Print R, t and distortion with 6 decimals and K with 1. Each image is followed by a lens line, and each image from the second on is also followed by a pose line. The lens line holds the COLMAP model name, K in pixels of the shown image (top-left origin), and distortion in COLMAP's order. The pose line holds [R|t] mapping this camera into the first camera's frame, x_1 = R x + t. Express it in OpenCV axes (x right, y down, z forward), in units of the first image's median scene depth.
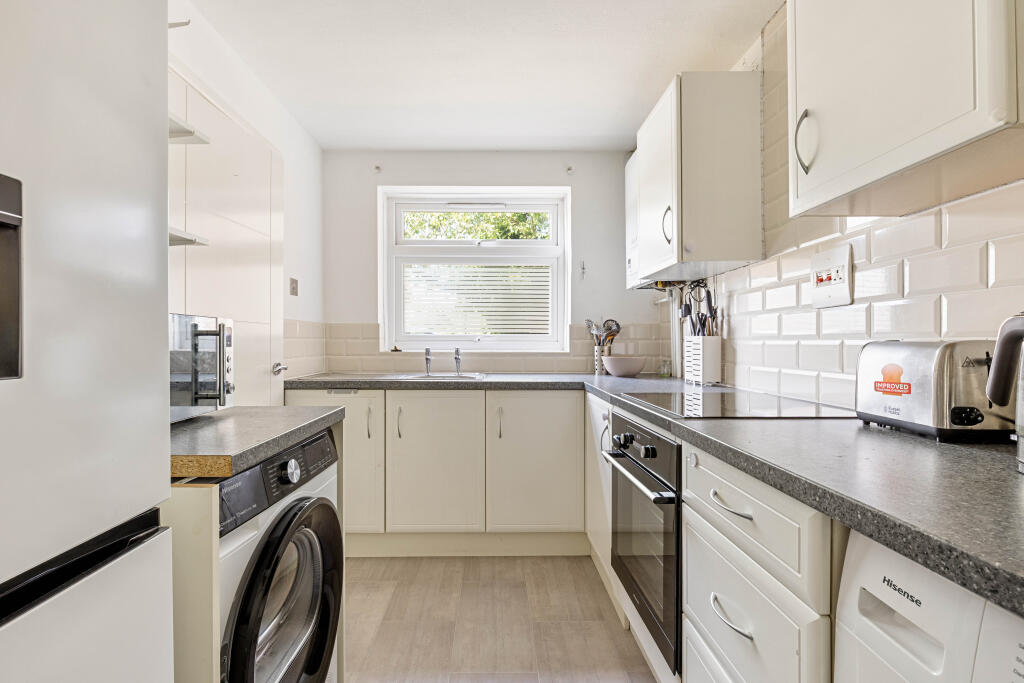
lens RADIAL K [[468.4, 0, 506.2], [0, 468.4, 347.3], [0, 0, 1]] dist [-0.001125, -0.002509]
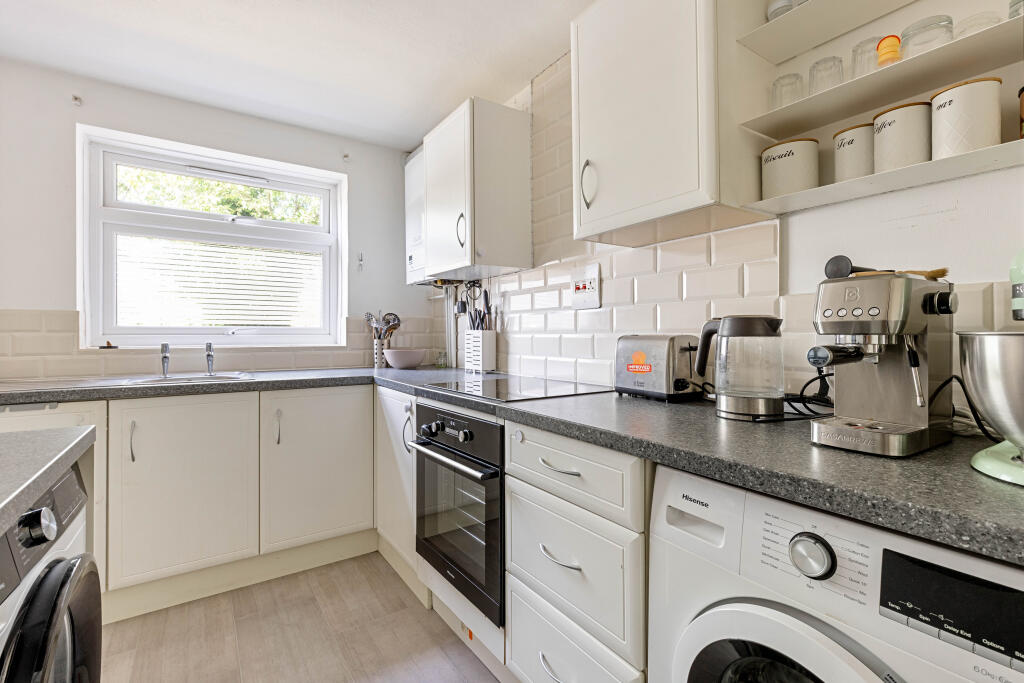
lens RADIAL K [[468.4, 0, 506.0], [0, 468.4, 335.6], [0, 0, 1]] dist [-0.001125, -0.002509]
pose [[0.825990, -0.002854, 0.563677, -0.193956], [0.006872, 0.999964, -0.005007, -0.005355], [-0.563643, 0.008010, 0.825980, 0.029281]]
